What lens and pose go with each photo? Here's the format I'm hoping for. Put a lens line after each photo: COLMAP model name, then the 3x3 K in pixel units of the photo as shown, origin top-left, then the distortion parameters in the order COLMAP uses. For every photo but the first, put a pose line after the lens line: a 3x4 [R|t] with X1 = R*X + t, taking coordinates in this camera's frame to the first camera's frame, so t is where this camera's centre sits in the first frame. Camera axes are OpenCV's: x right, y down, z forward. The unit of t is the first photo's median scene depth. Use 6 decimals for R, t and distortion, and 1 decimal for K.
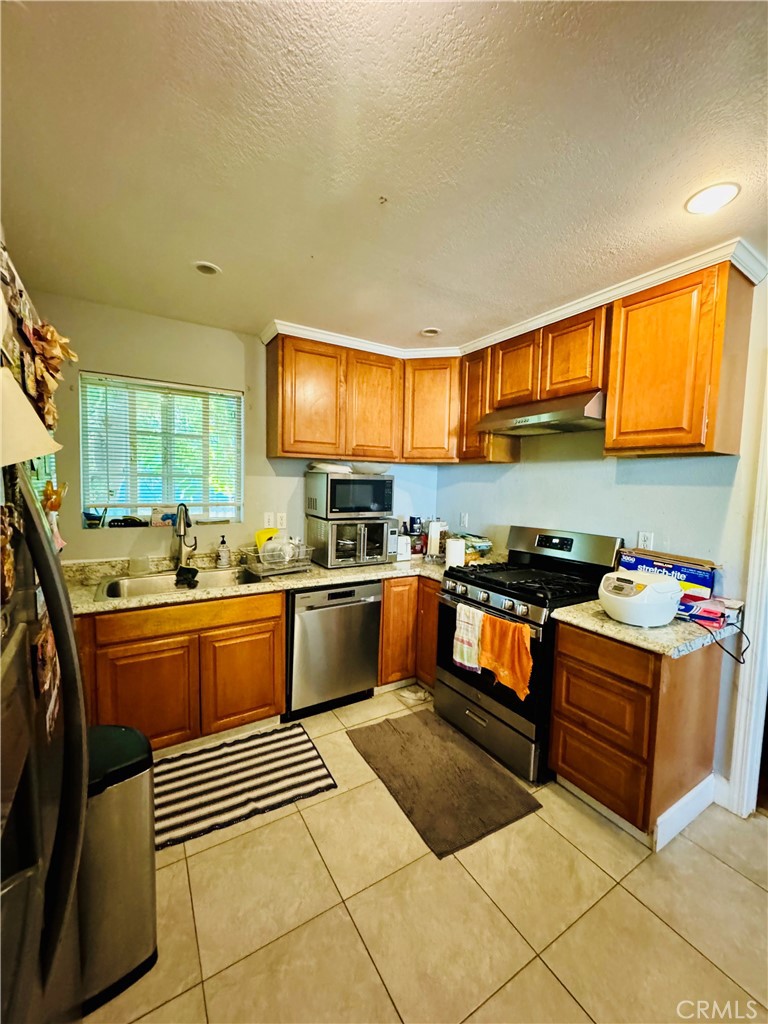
lens RADIAL K [[408.6, 0, 384.2], [0, 408.6, 514.7], [0, 0, 1]] dist [-0.002365, 0.000893]
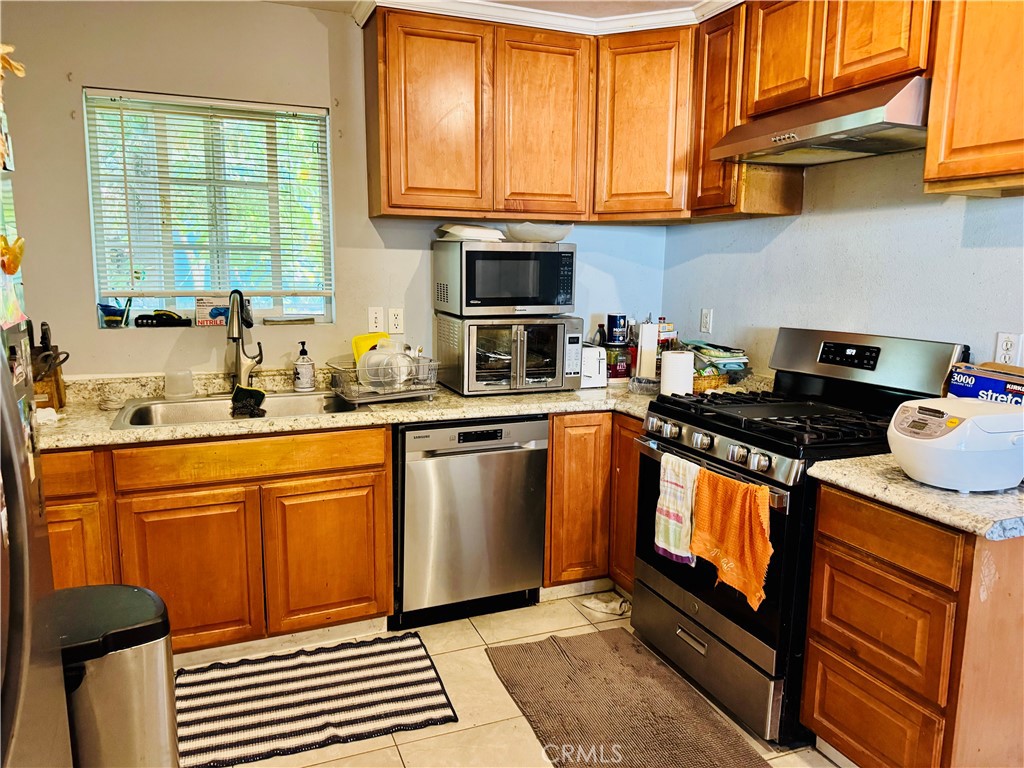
lens RADIAL K [[725.7, 0, 507.0], [0, 725.7, 383.1], [0, 0, 1]] dist [0.057408, -0.059977]
pose [[0.985949, 0.012936, -0.166544, 0.124536], [-0.000004, 0.996999, 0.077421, 0.029539], [0.167046, -0.076332, 0.982990, -0.082902]]
